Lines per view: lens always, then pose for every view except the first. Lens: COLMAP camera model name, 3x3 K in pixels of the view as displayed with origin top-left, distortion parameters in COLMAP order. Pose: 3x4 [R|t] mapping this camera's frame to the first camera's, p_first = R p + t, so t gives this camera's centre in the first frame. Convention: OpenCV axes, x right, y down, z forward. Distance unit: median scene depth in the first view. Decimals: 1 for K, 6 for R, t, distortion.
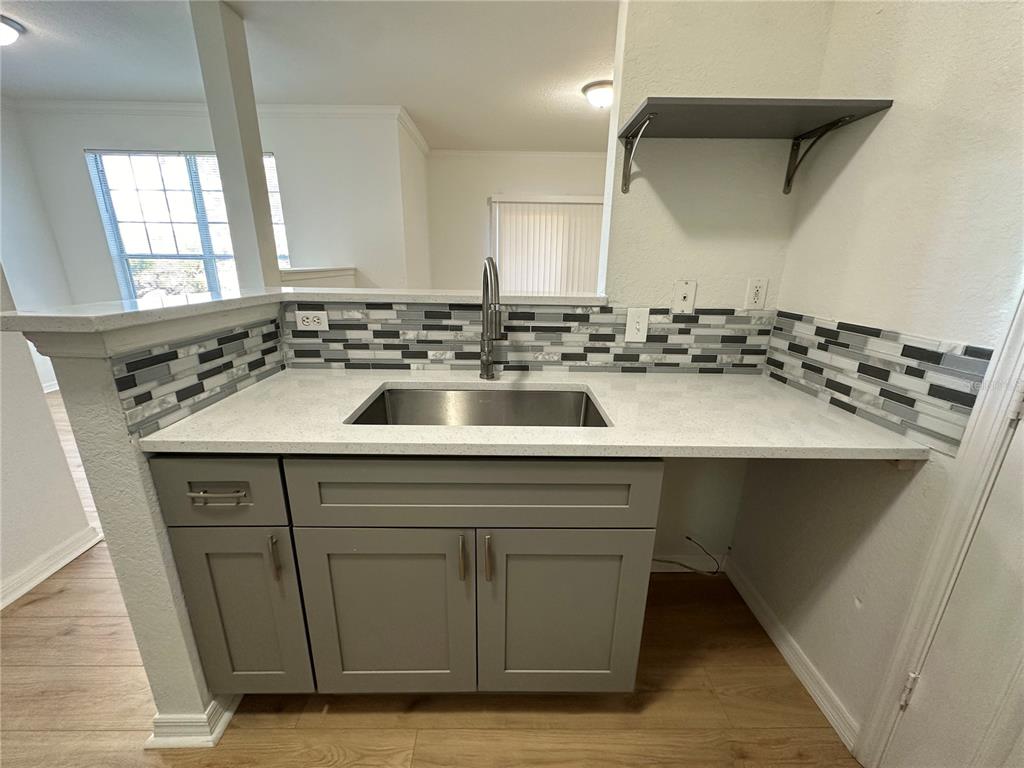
lens RADIAL K [[407.4, 0, 512.0], [0, 407.4, 384.0], [0, 0, 1]] dist [-0.003222, 0.000897]
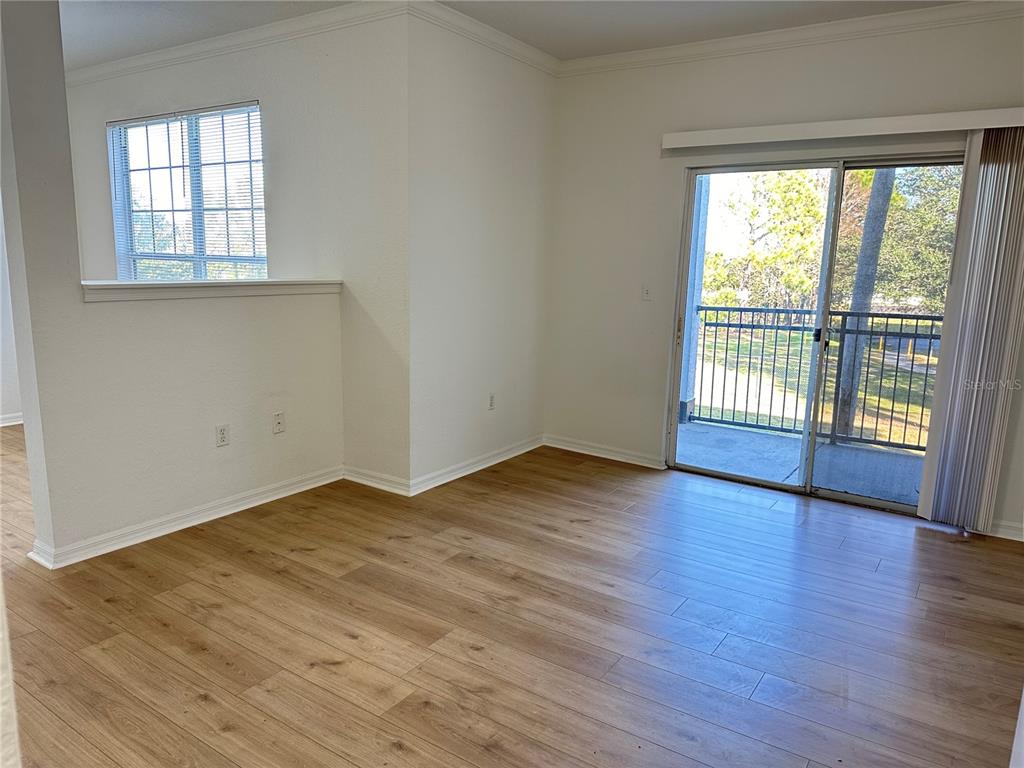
lens RADIAL K [[709.5, 0, 515.9], [0, 709.5, 387.9], [0, 0, 1]] dist [0.102306, -0.145991]
pose [[0.821224, 0.114885, -0.558920, 1.149882], [-0.178932, 0.981964, -0.061066, -0.349257], [0.541825, 0.150158, 0.826970, 0.937307]]
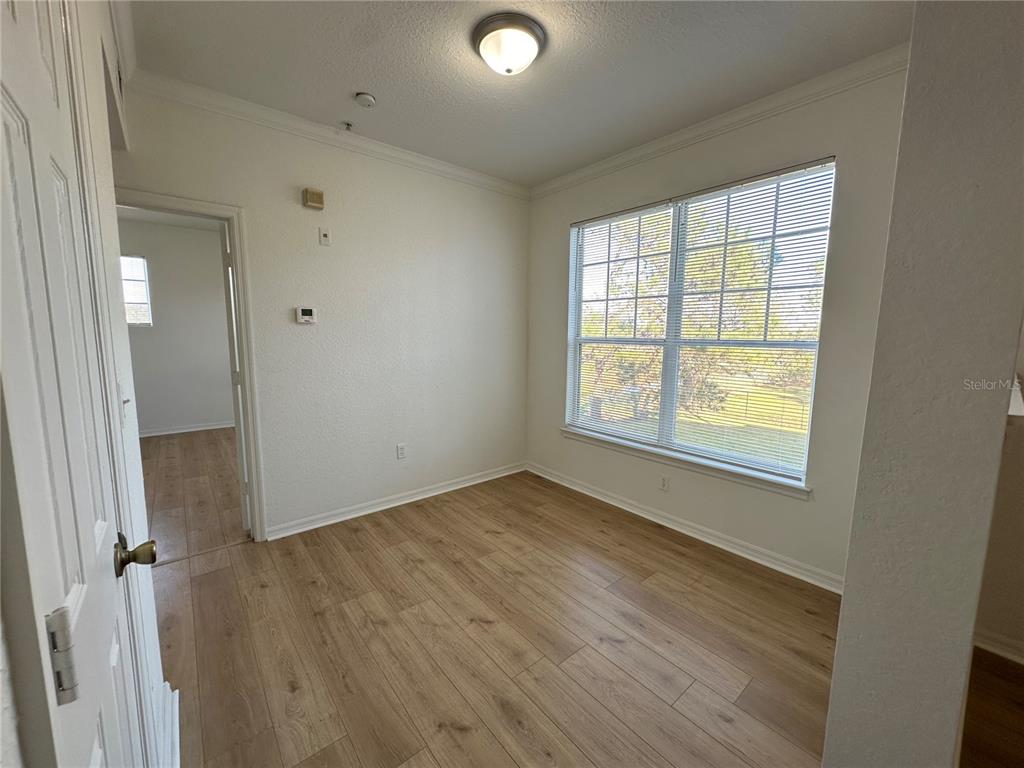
lens RADIAL K [[409.6, 0, 513.4], [0, 409.6, 382.0], [0, 0, 1]] dist [0.001144, 0.000425]
pose [[0.630075, 0.087753, -0.771560, -1.100333], [-0.224756, 0.971675, -0.073028, -0.400508], [0.743297, 0.219426, 0.631951, 1.110415]]
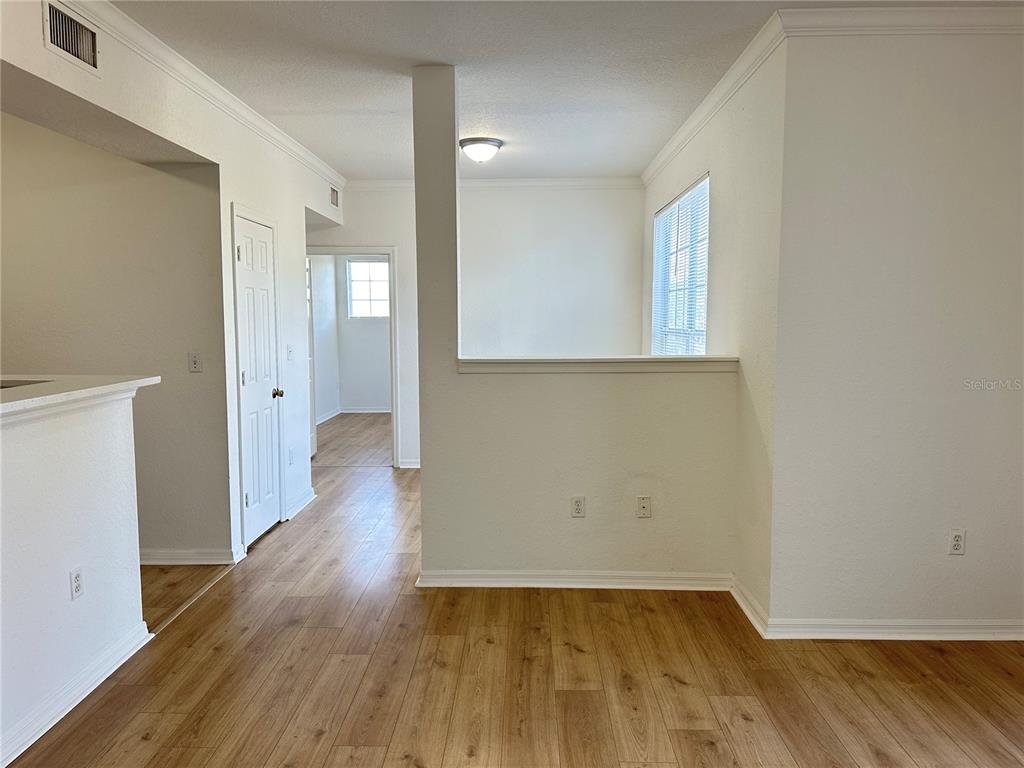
lens RADIAL K [[718.2, 0, 508.3], [0, 718.2, 380.2], [0, 0, 1]] dist [0.066414, -0.091003]
pose [[-0.035002, 0.079450, -0.996224, 1.436832], [-0.283511, 0.955093, 0.086131, -0.744628], [0.958330, 0.285455, -0.010905, 2.176227]]
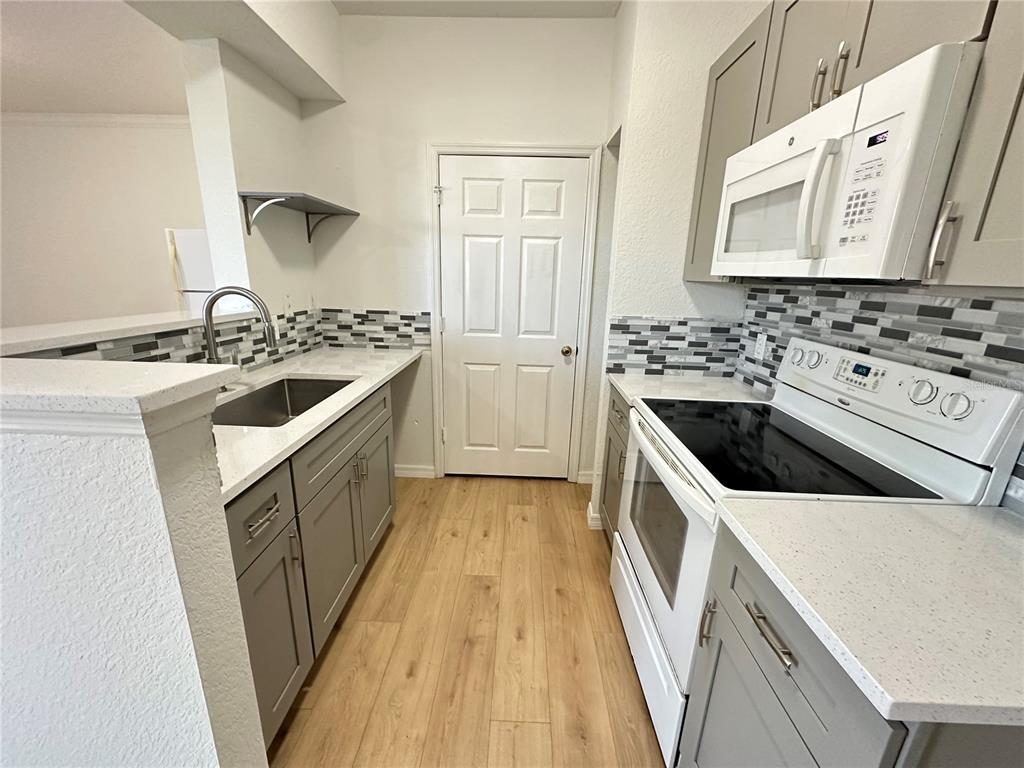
lens RADIAL K [[407.4, 0, 512.0], [0, 407.4, 384.0], [0, 0, 1]] dist [-0.003222, 0.000897]
pose [[0.041680, -0.270548, 0.961804, -1.058966], [0.260201, 0.932362, 0.250991, -0.103591], [-0.964654, 0.239801, 0.109258, 0.100753]]
